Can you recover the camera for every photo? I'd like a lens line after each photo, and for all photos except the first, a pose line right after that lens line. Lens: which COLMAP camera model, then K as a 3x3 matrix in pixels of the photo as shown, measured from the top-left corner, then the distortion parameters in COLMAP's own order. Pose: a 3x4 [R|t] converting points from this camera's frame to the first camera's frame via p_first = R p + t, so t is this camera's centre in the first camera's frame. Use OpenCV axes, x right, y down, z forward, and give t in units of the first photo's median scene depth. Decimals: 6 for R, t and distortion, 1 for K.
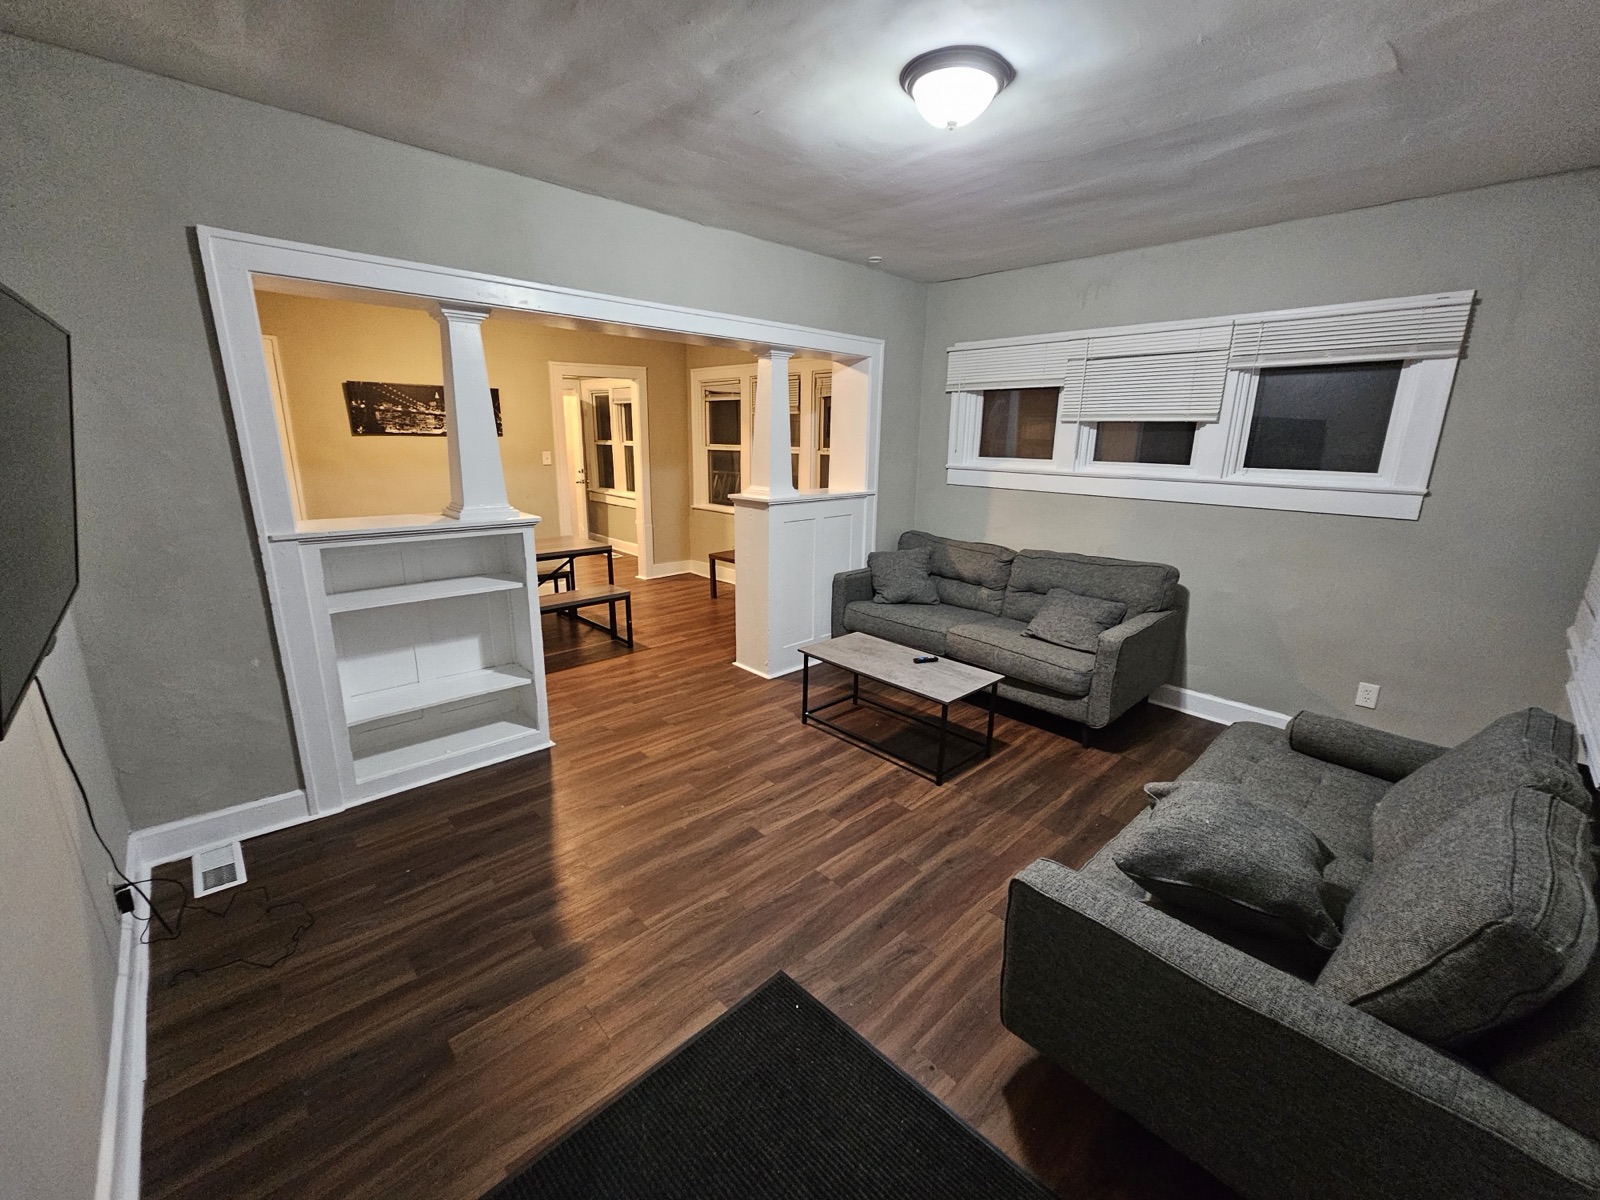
lens RADIAL K [[658.0, 0, 800.0], [0, 658.0, 600.0], [0, 0, 1]] dist [-0.001242, 0.001016]
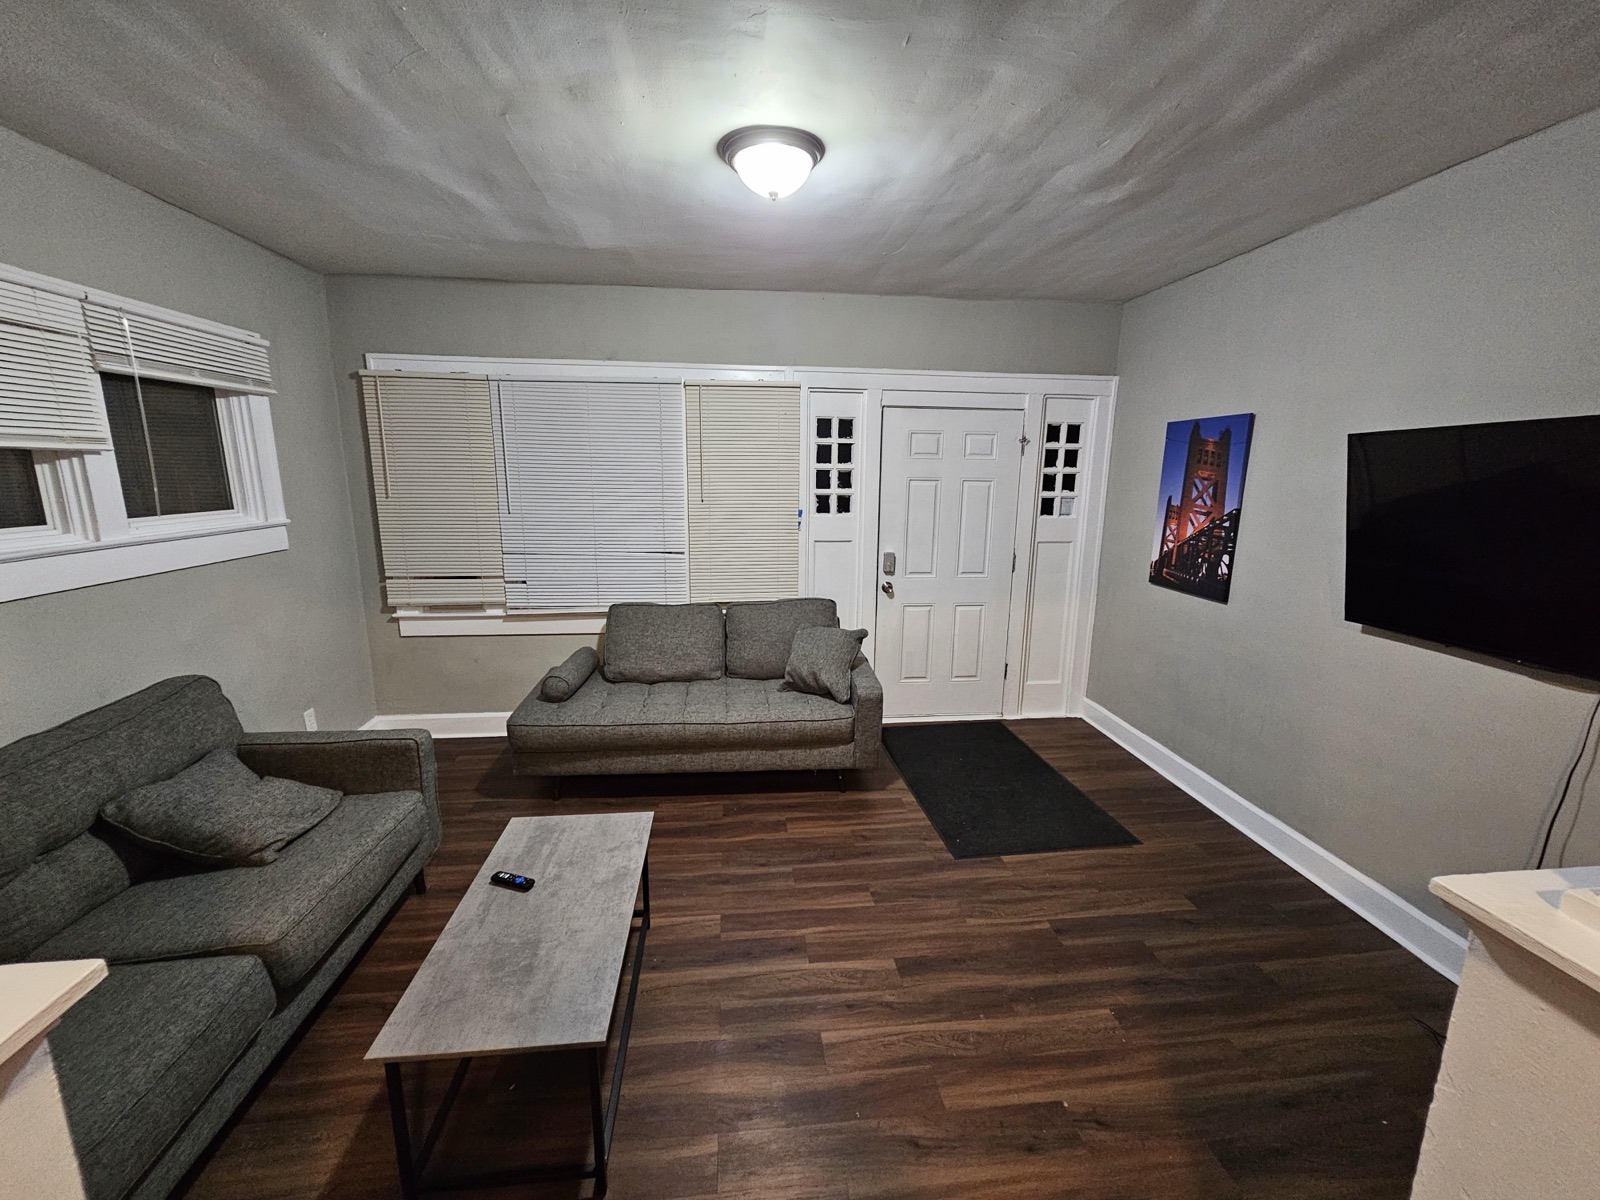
lens RADIAL K [[658.0, 0, 800.0], [0, 658.0, 600.0], [0, 0, 1]] dist [-0.001242, 0.001016]
pose [[-0.794299, -0.144311, 0.590139, -0.405863], [0.125962, 0.911151, 0.392349, -0.427648], [-0.594325, 0.385977, -0.705549, 1.549175]]
